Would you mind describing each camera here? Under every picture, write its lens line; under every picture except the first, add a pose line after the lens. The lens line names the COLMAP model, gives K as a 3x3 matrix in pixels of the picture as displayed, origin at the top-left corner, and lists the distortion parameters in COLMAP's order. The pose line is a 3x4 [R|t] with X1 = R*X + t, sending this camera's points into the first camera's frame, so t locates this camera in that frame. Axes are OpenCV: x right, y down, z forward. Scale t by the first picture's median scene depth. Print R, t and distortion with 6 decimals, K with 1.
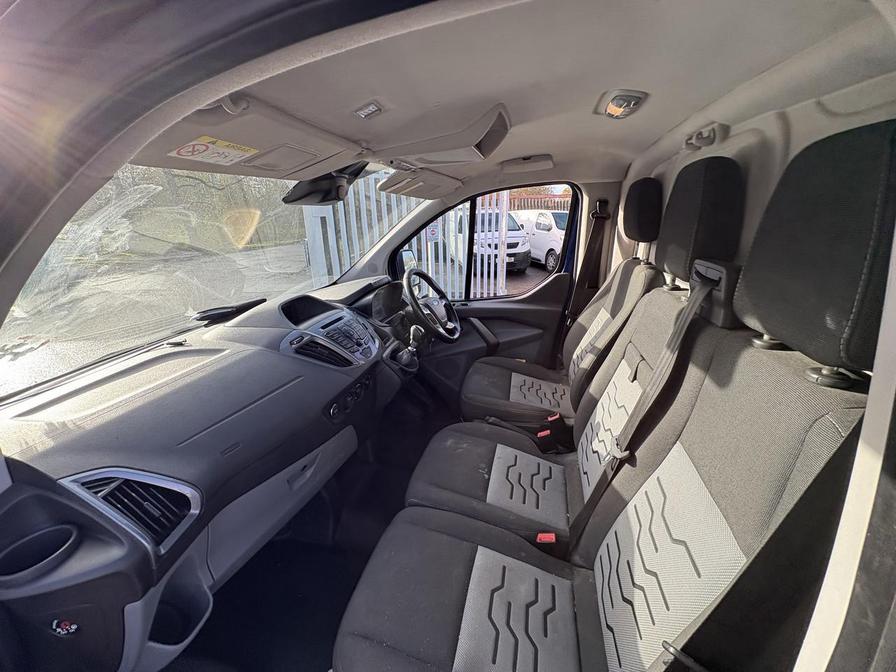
lens RADIAL K [[354.0, 0, 448.2], [0, 354.0, 335.0], [0, 0, 1]] dist [0.000171, -0.000317]
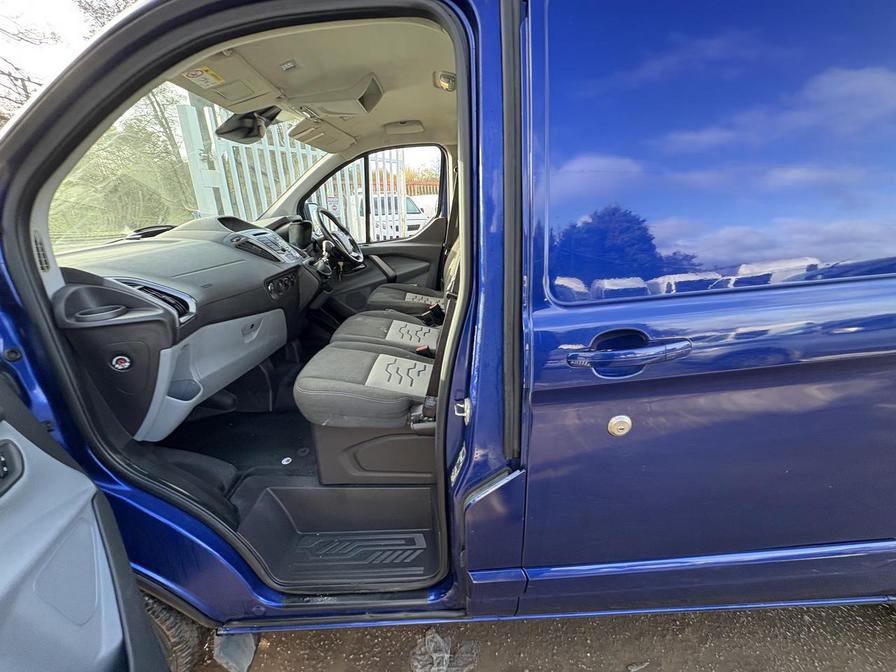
lens RADIAL K [[354.0, 0, 448.5], [0, 354.0, 337.0], [0, 0, 1]] dist [0.000171, -0.000317]
pose [[0.967124, -0.074564, 0.243127, 0.000066], [0.067875, 0.997052, 0.035788, 0.302338], [-0.245079, -0.018110, 0.969334, -0.393590]]
